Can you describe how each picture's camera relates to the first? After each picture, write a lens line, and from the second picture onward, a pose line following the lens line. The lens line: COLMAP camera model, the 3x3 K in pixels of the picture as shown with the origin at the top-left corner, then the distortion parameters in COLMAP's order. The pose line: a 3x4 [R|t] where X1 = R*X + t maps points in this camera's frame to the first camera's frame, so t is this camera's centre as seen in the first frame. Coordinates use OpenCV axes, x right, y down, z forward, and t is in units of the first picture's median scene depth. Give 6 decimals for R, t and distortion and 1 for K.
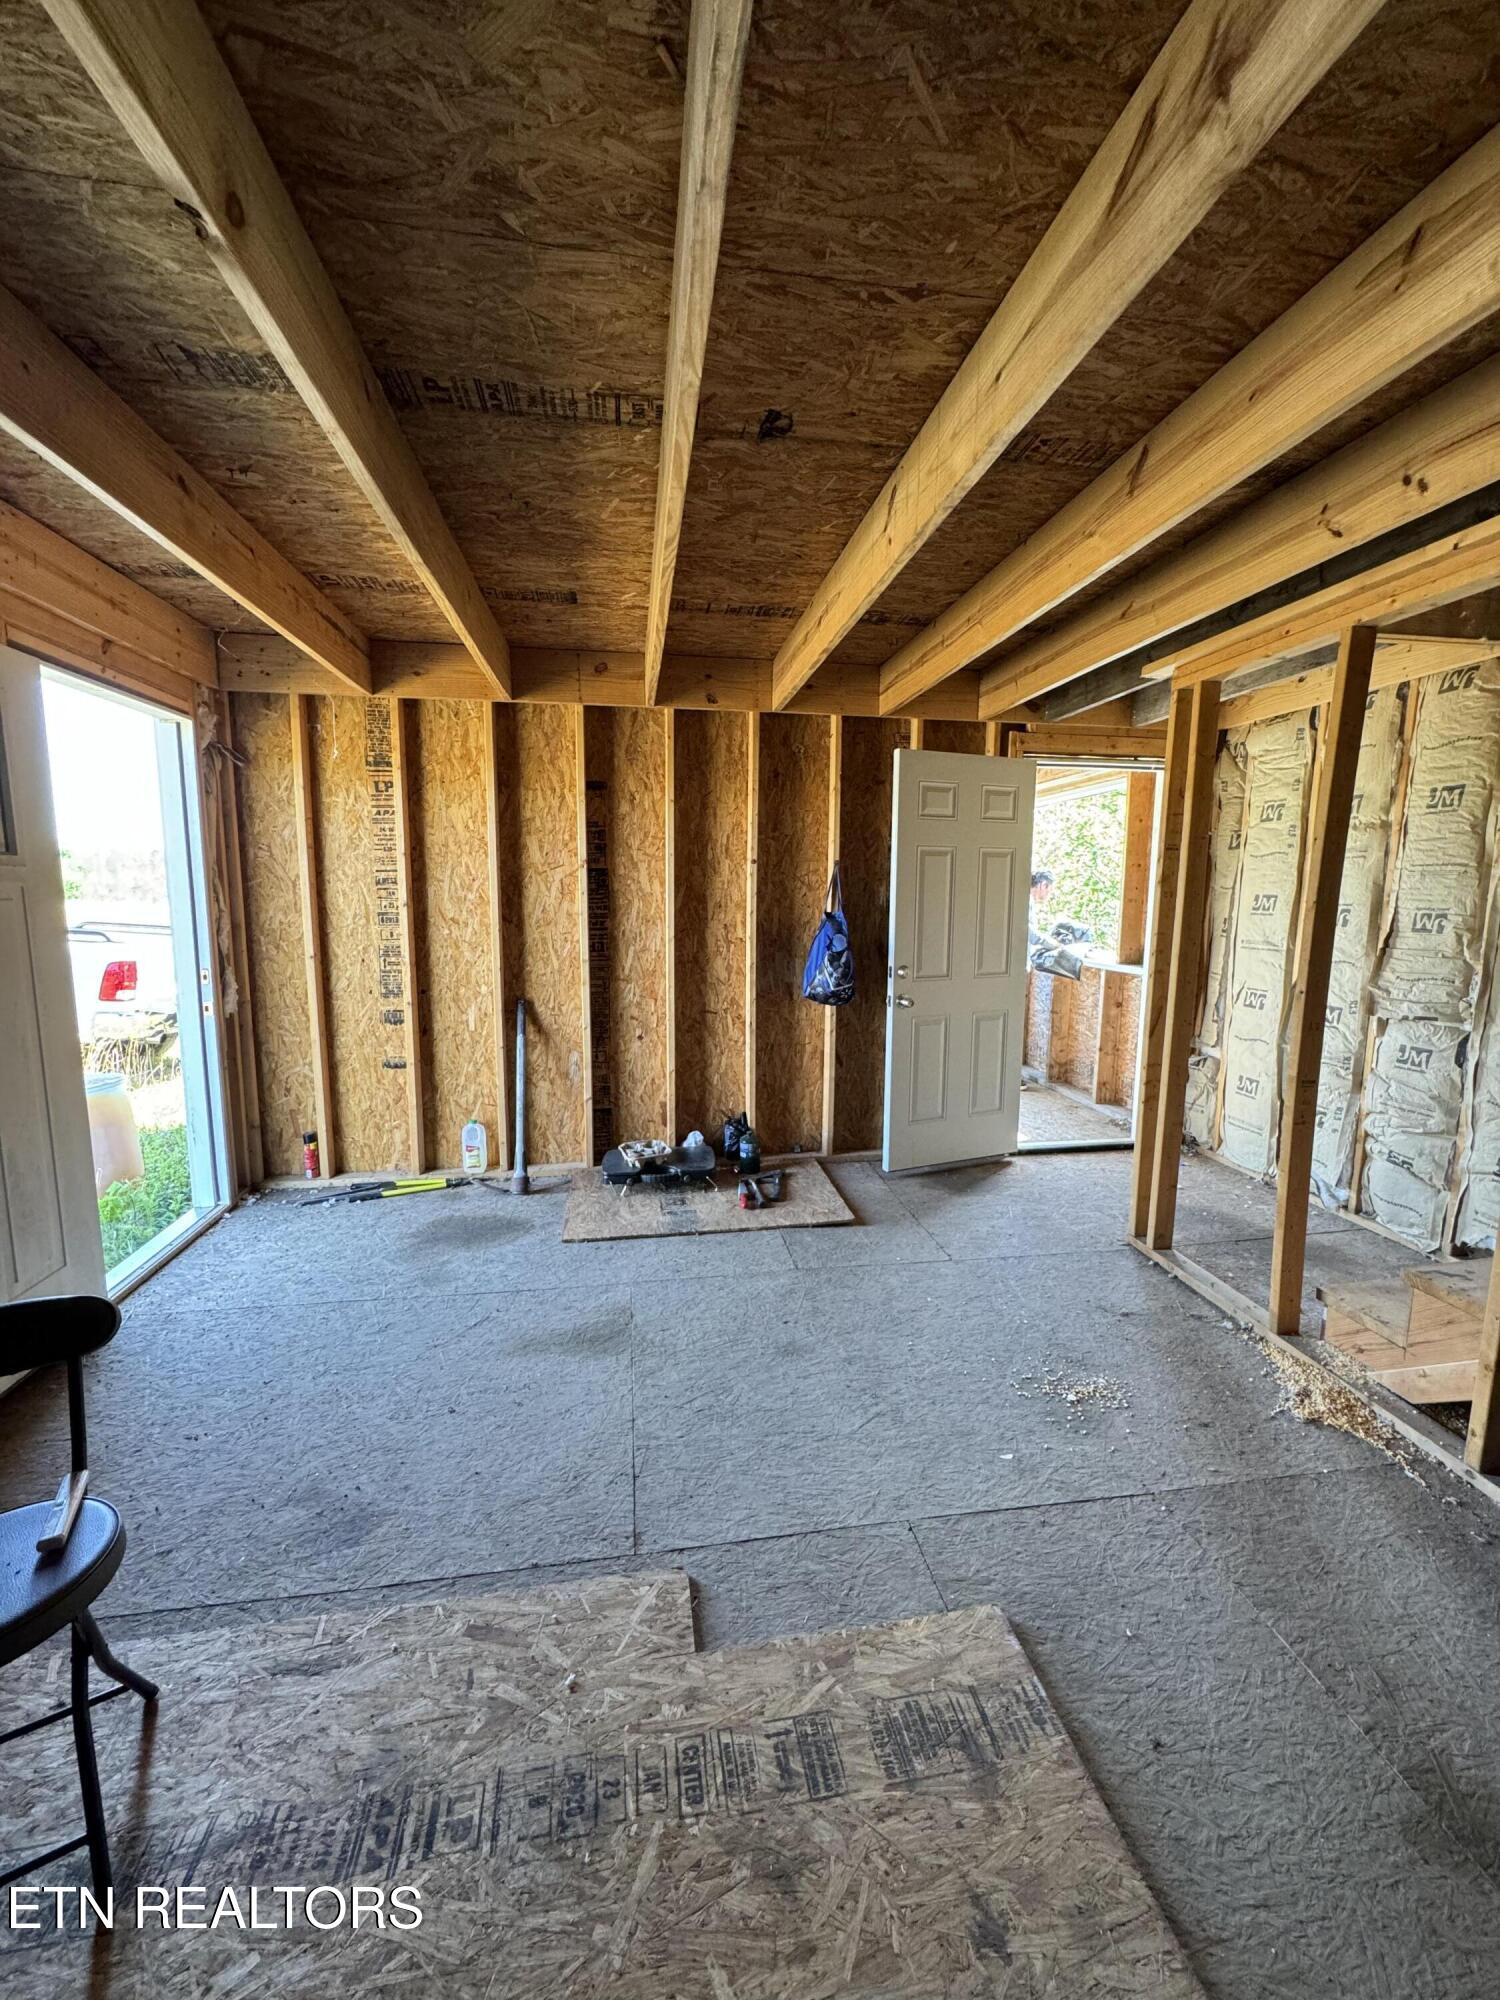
lens RADIAL K [[800.3, 0, 759.8], [0, 800.3, 999.8], [0, 0, 1]] dist [-0.008674, 0.000285]
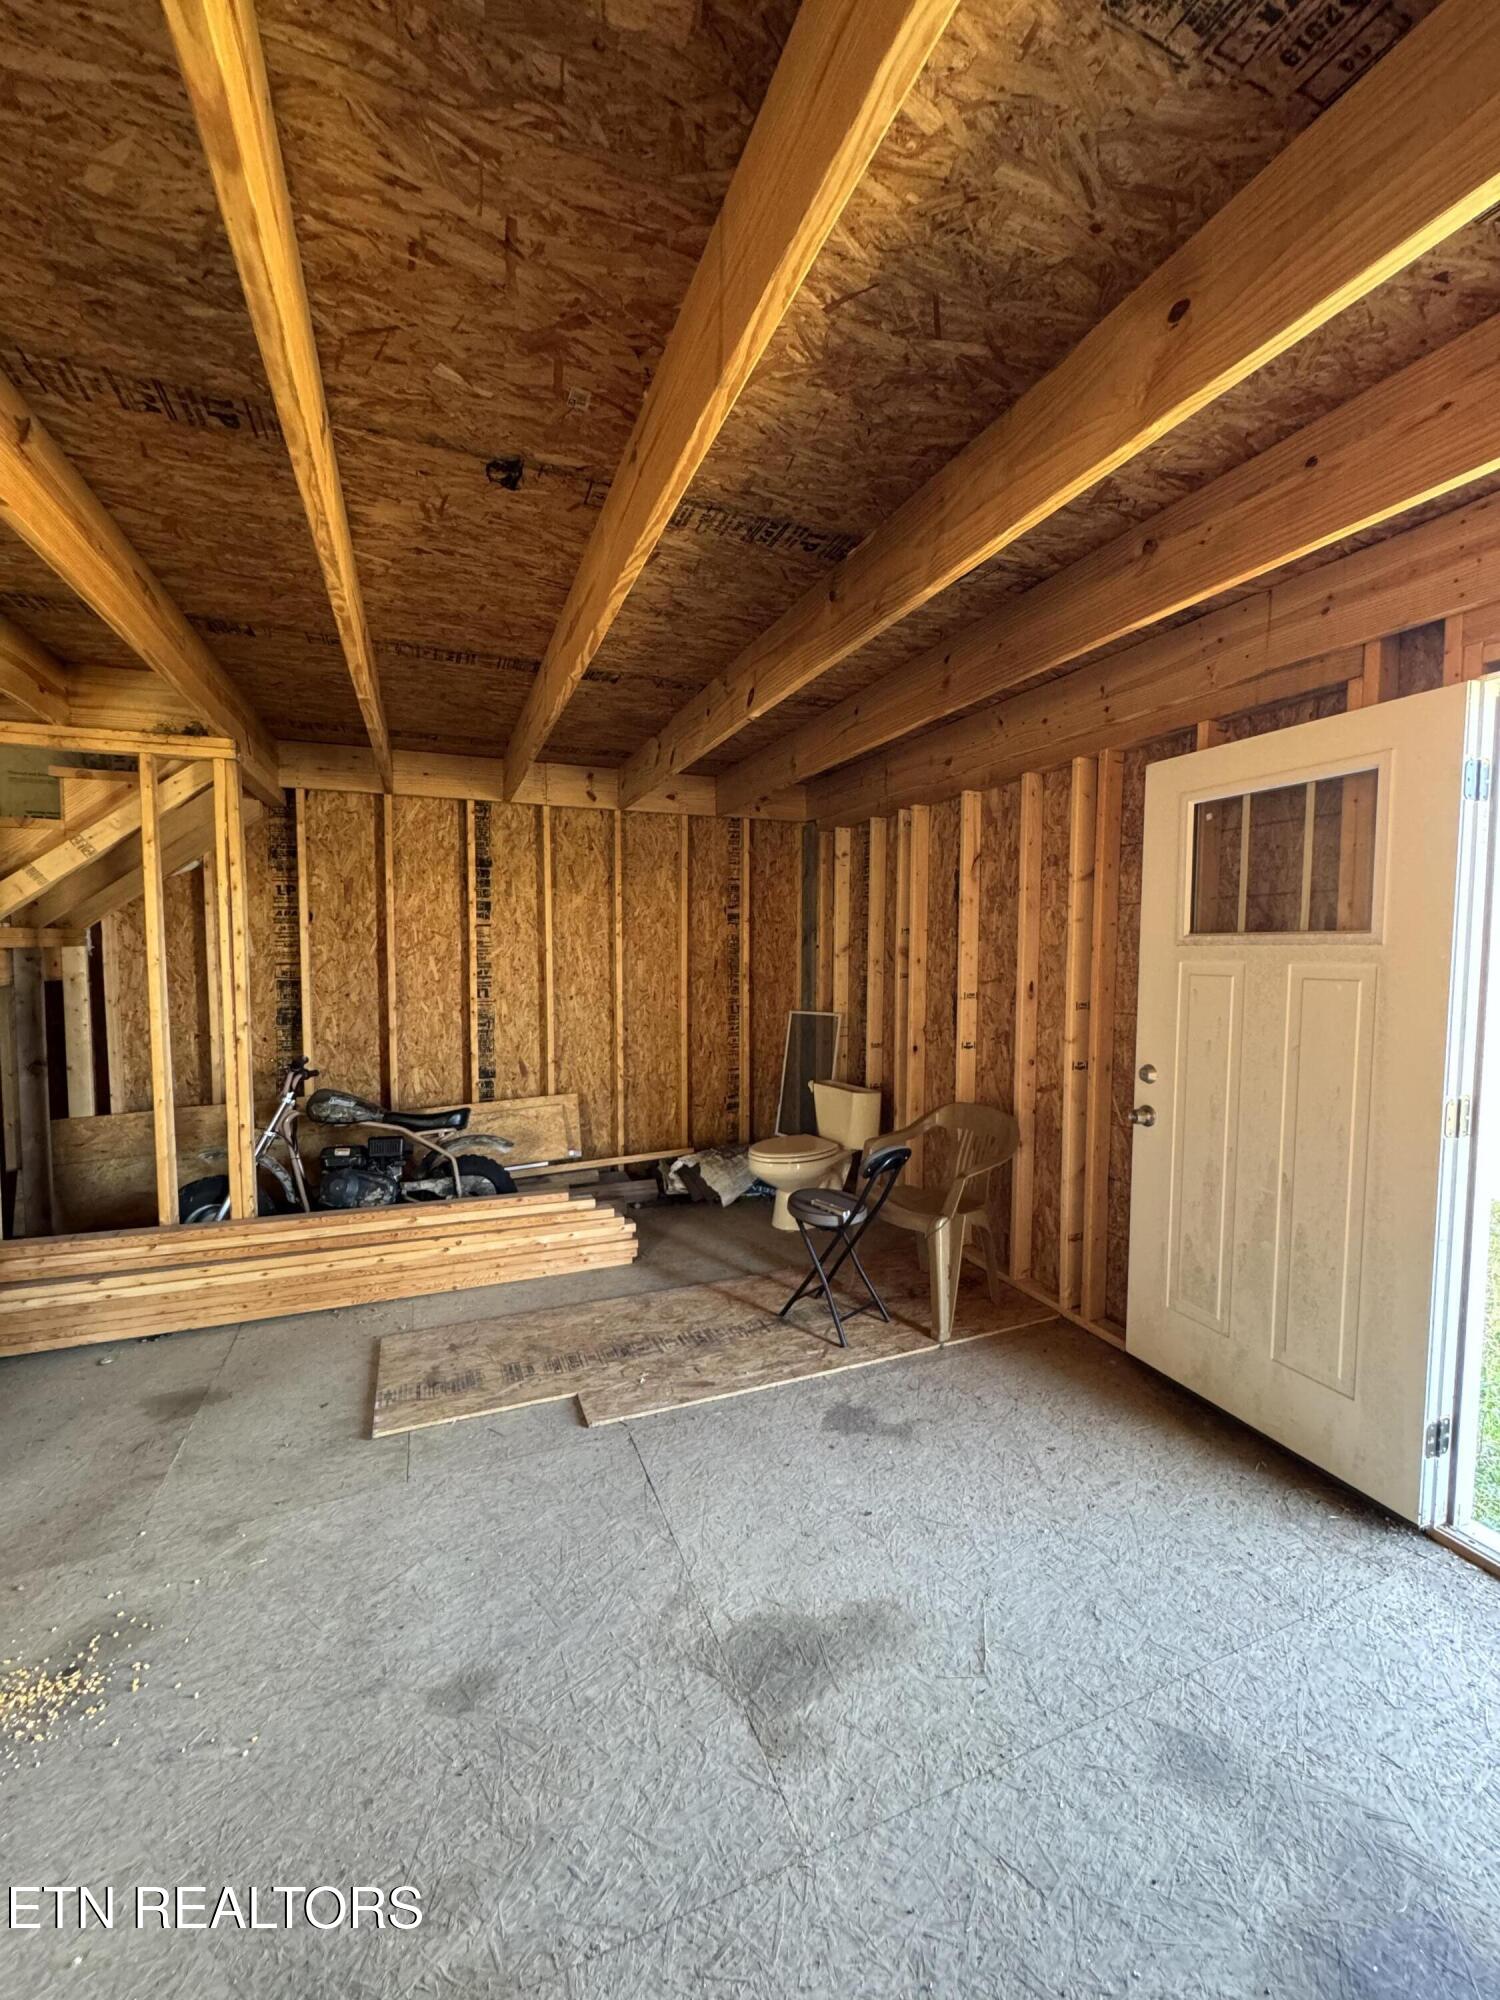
lens RADIAL K [[800.3, 0, 759.8], [0, 800.3, 999.8], [0, 0, 1]] dist [-0.008674, 0.000285]
pose [[-0.974042, 0.000298, -0.226365, -0.045586], [-0.043268, 0.981317, 0.187470, -0.230116], [0.222192, 0.192398, -0.955831, 1.608910]]
